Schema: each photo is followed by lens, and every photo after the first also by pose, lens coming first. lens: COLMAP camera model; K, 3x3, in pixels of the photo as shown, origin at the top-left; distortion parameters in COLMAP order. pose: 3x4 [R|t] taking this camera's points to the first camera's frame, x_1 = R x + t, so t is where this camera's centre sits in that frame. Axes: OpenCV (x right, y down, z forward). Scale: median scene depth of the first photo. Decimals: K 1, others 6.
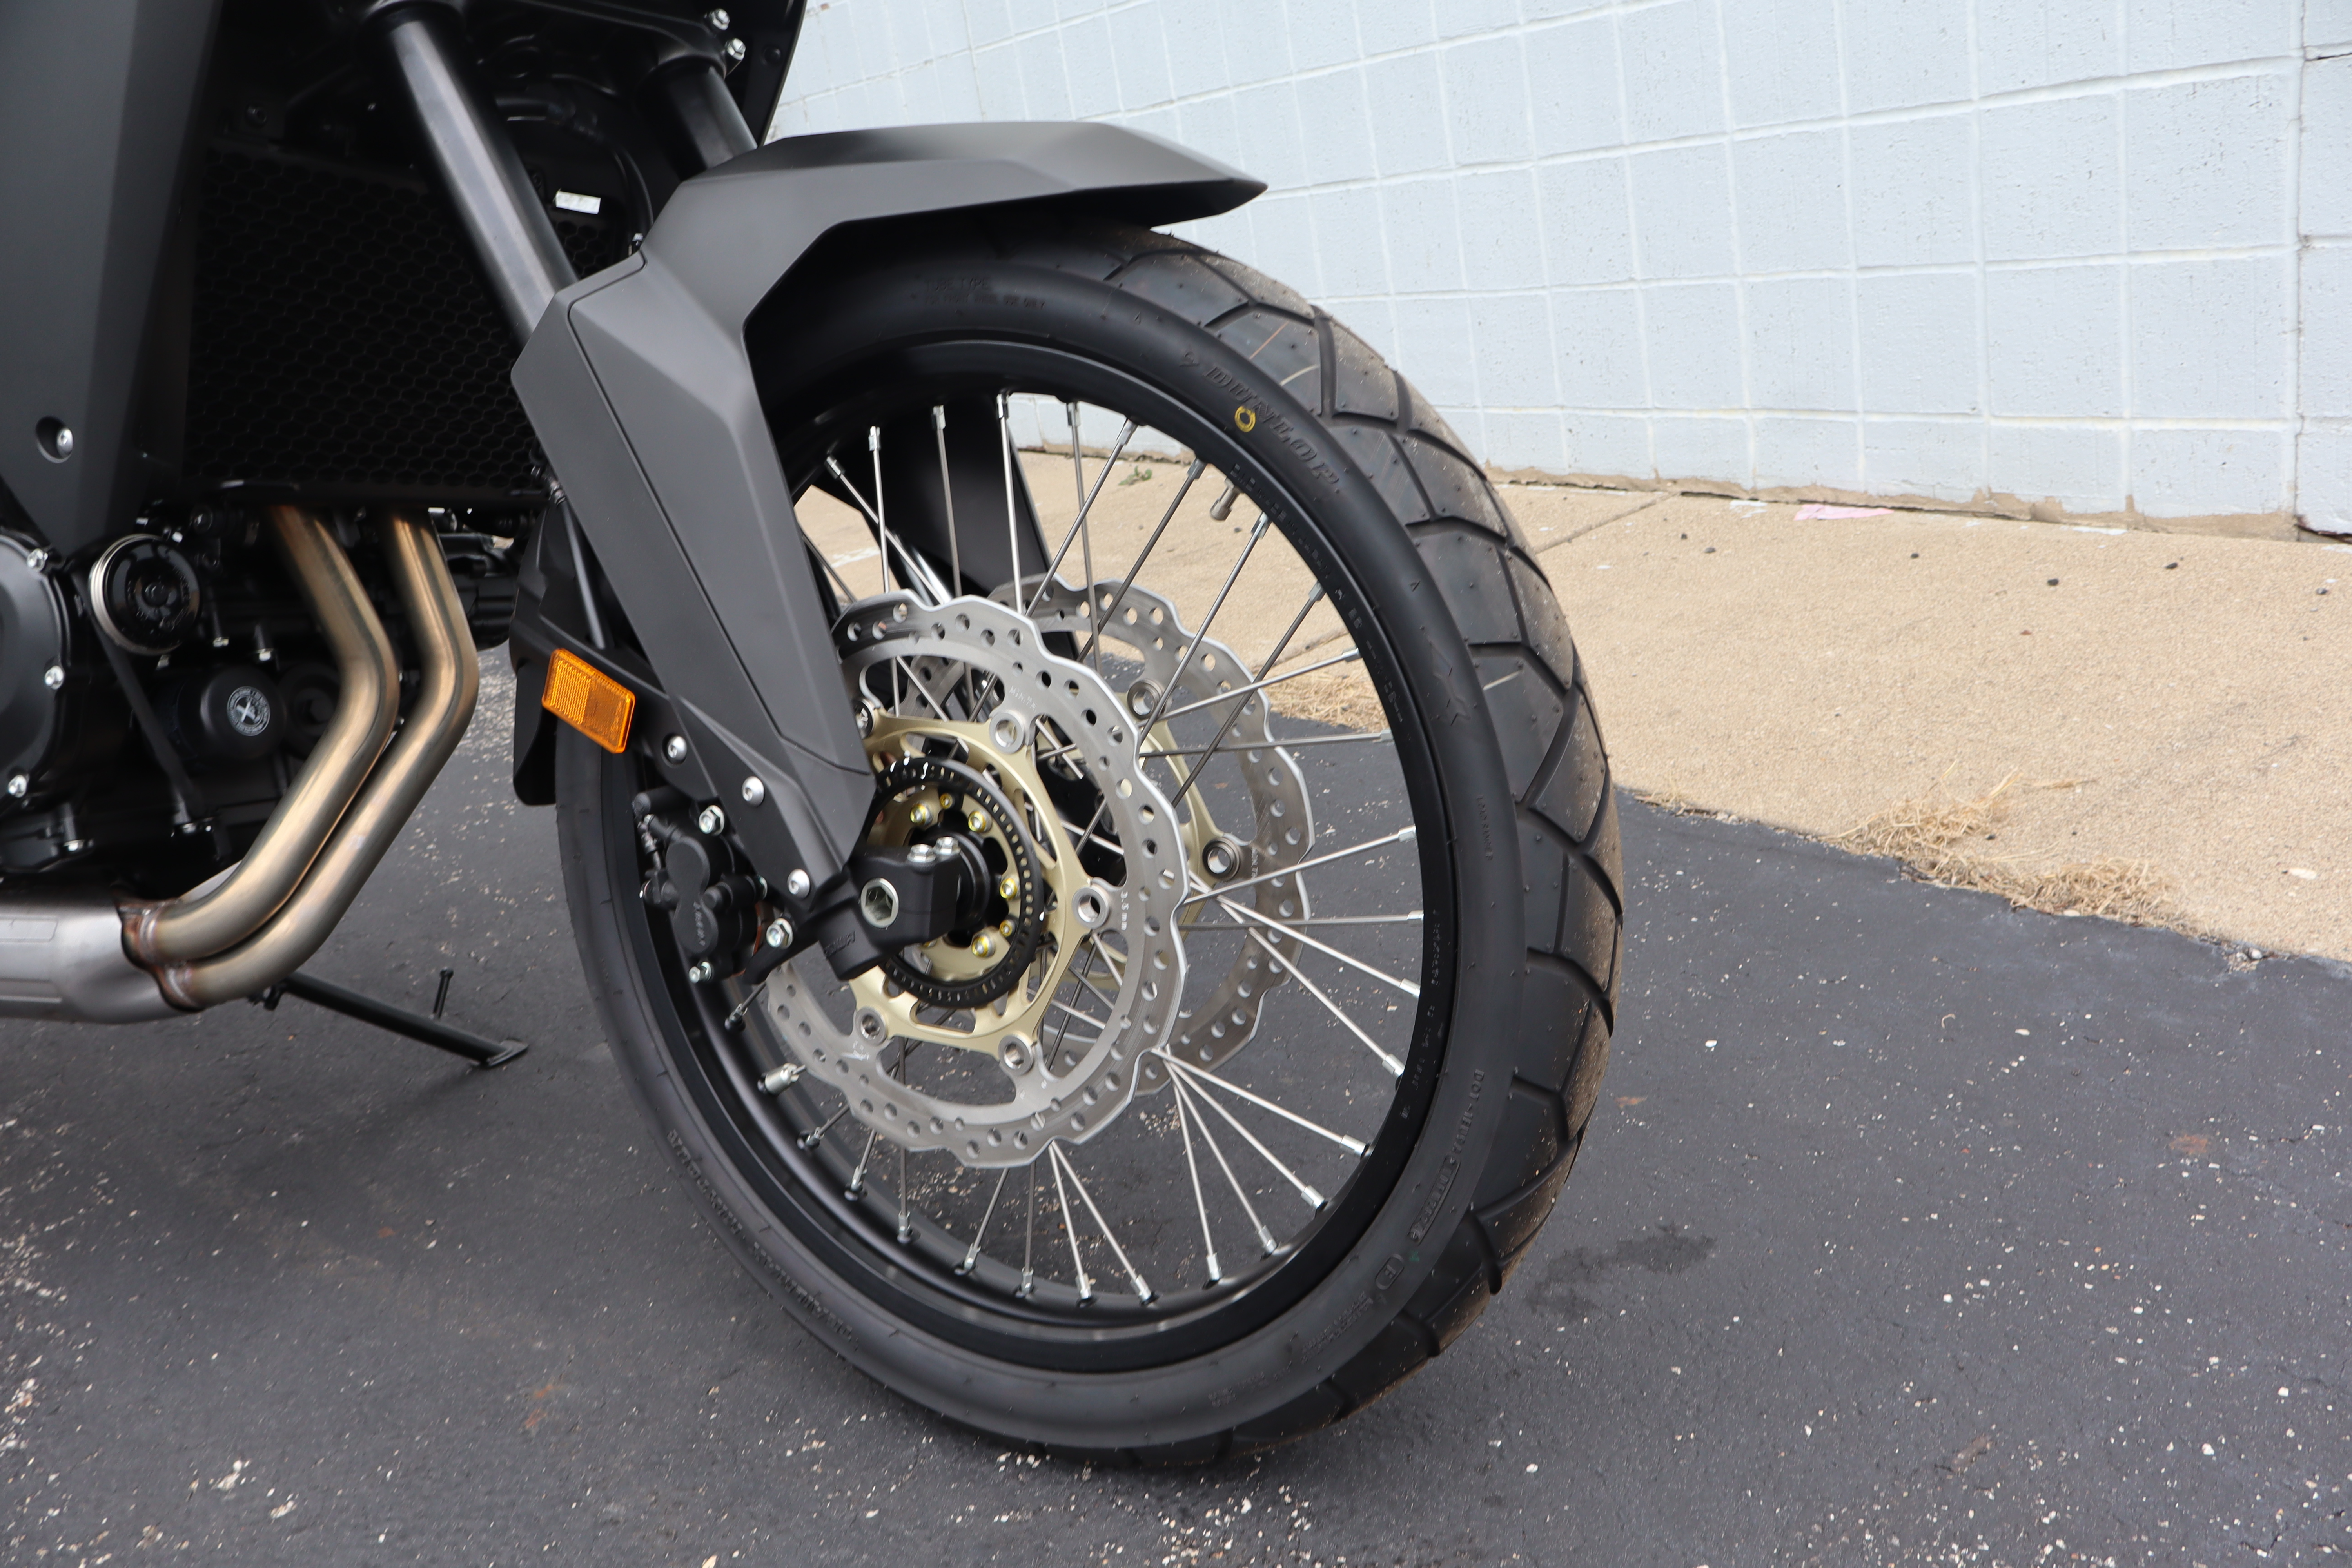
lens RADIAL K [[1983.4, 0, 1175.8], [0, 1983.4, 791.1], [0, 0, 1]] dist [0.005768, 0.011858]
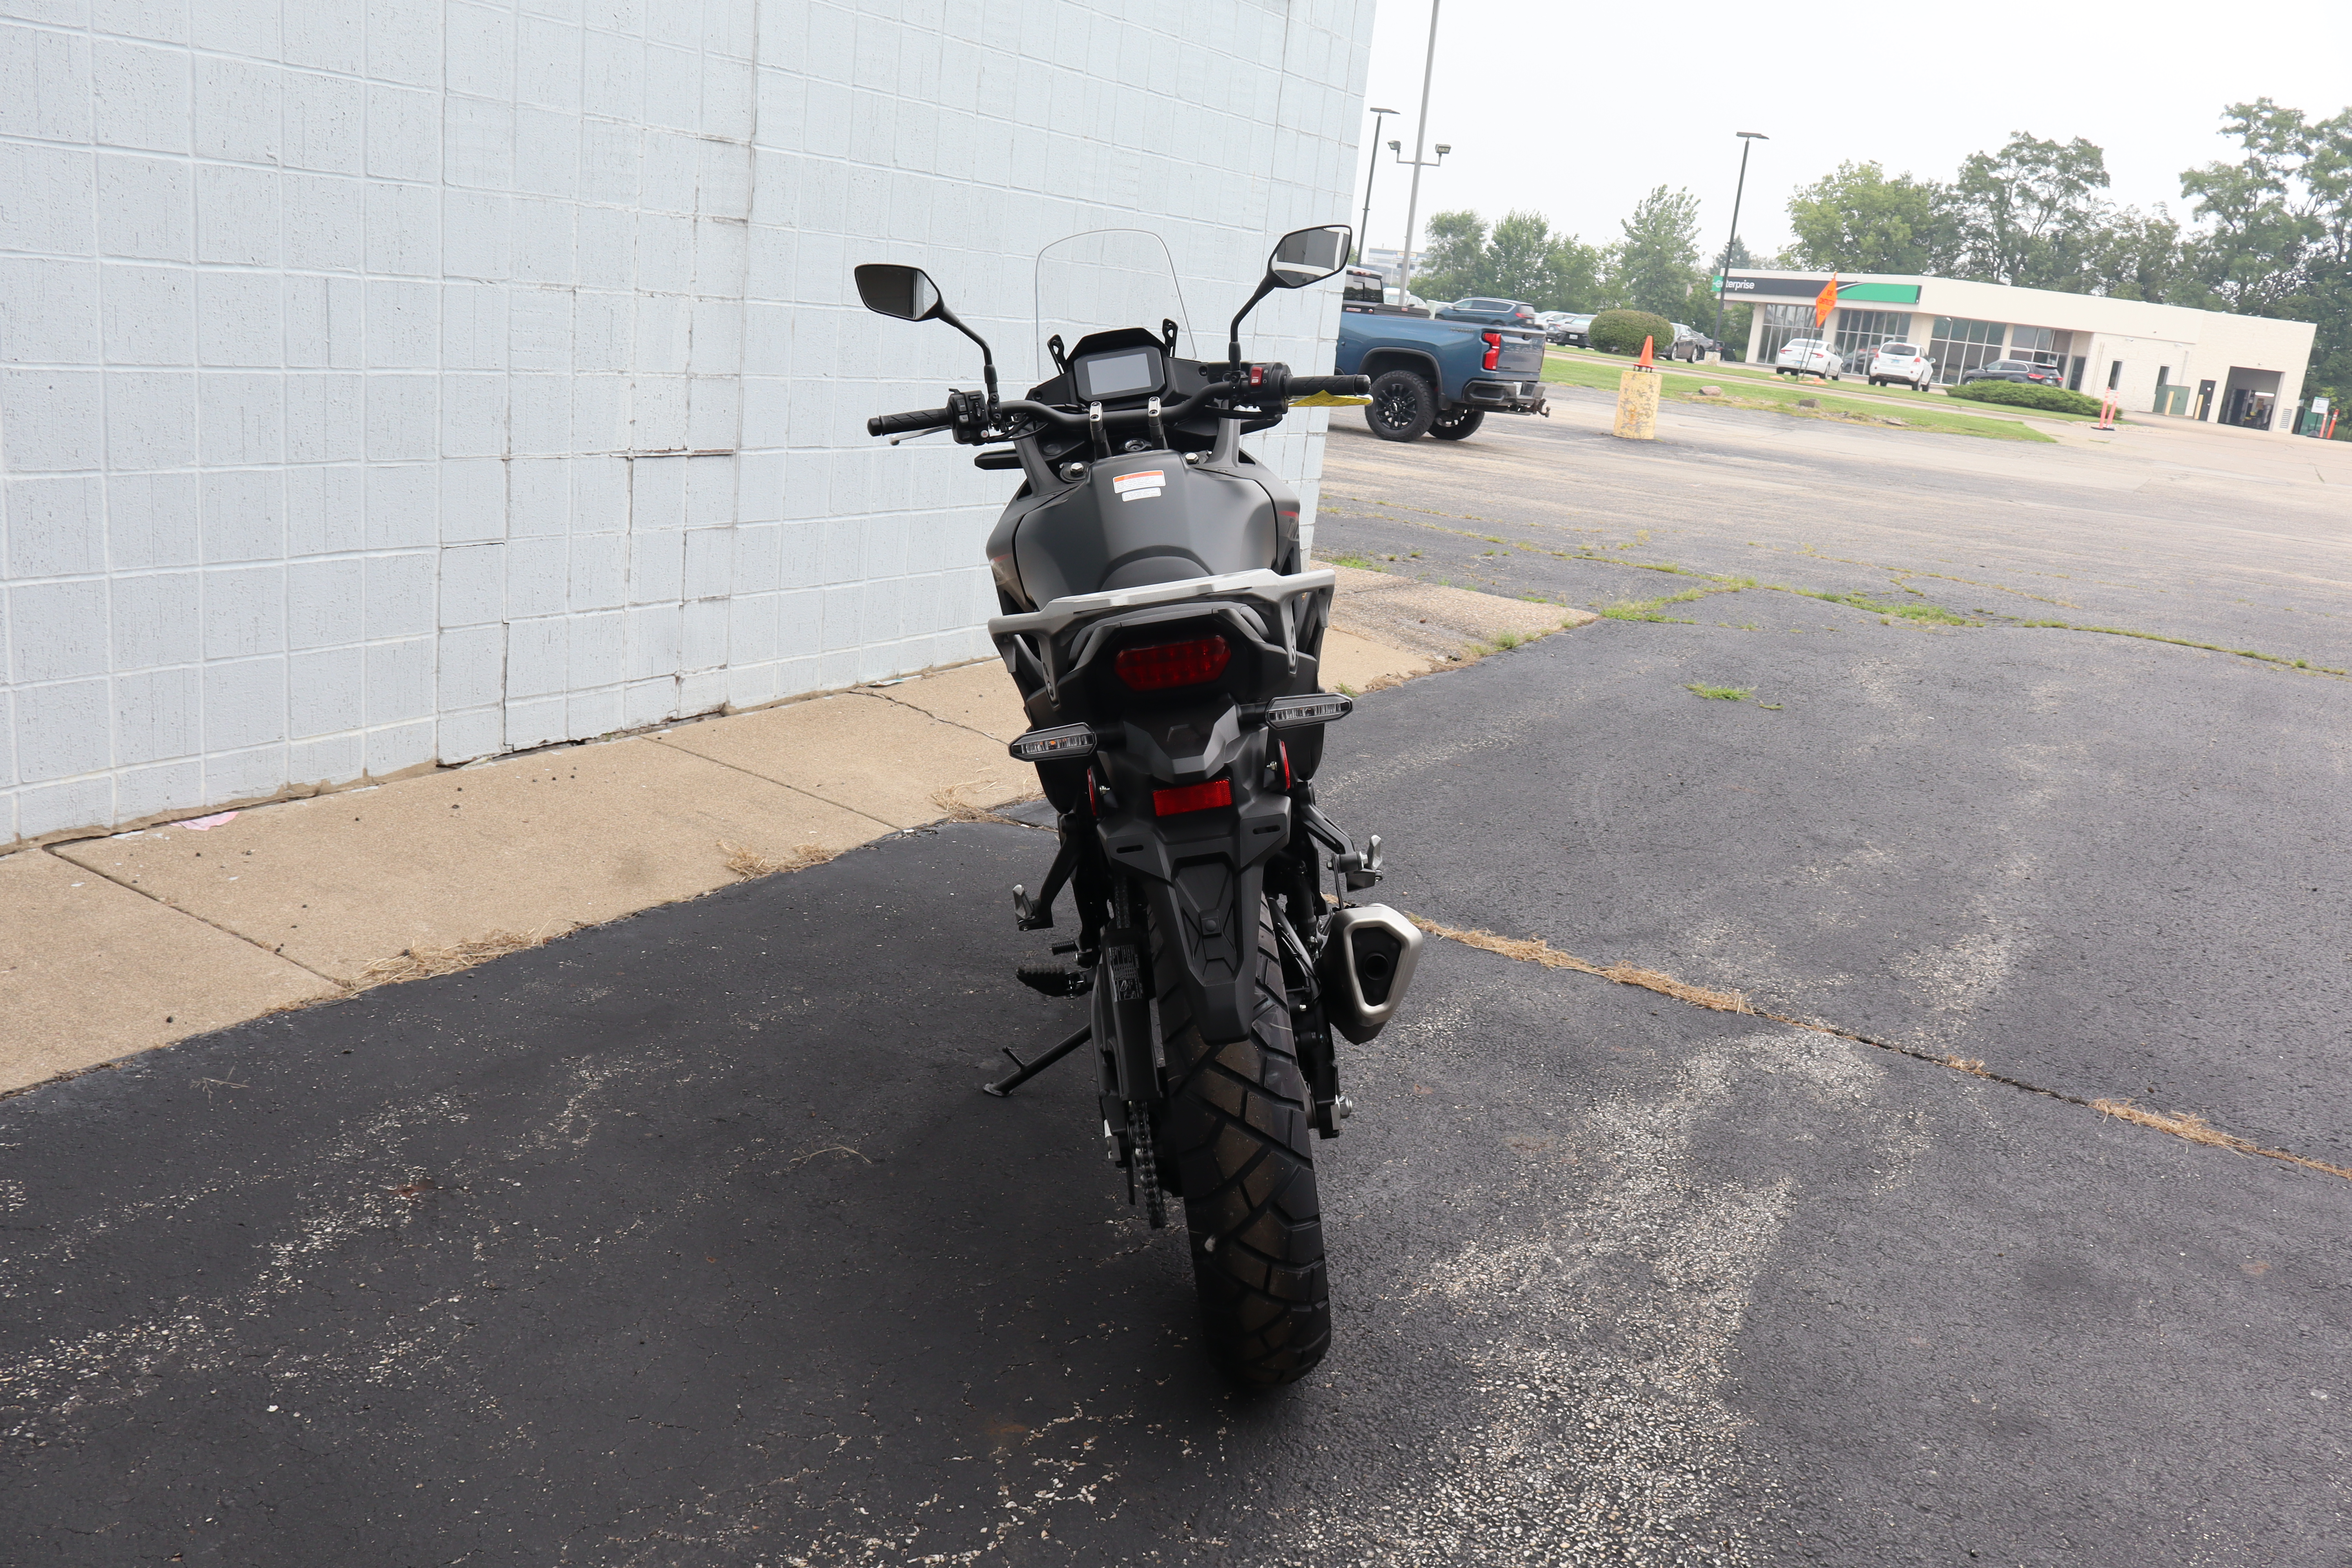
lens RADIAL K [[1983.4, 0, 1163.8], [0, 1983.4, 778.6], [0, 0, 1]] dist [0.005768, 0.011858]
pose [[-0.458305, -0.096651, 0.883524, -1.316328], [0.254788, 0.938062, 0.234781, -0.342530], [-0.851493, 0.332712, -0.405293, 1.005864]]
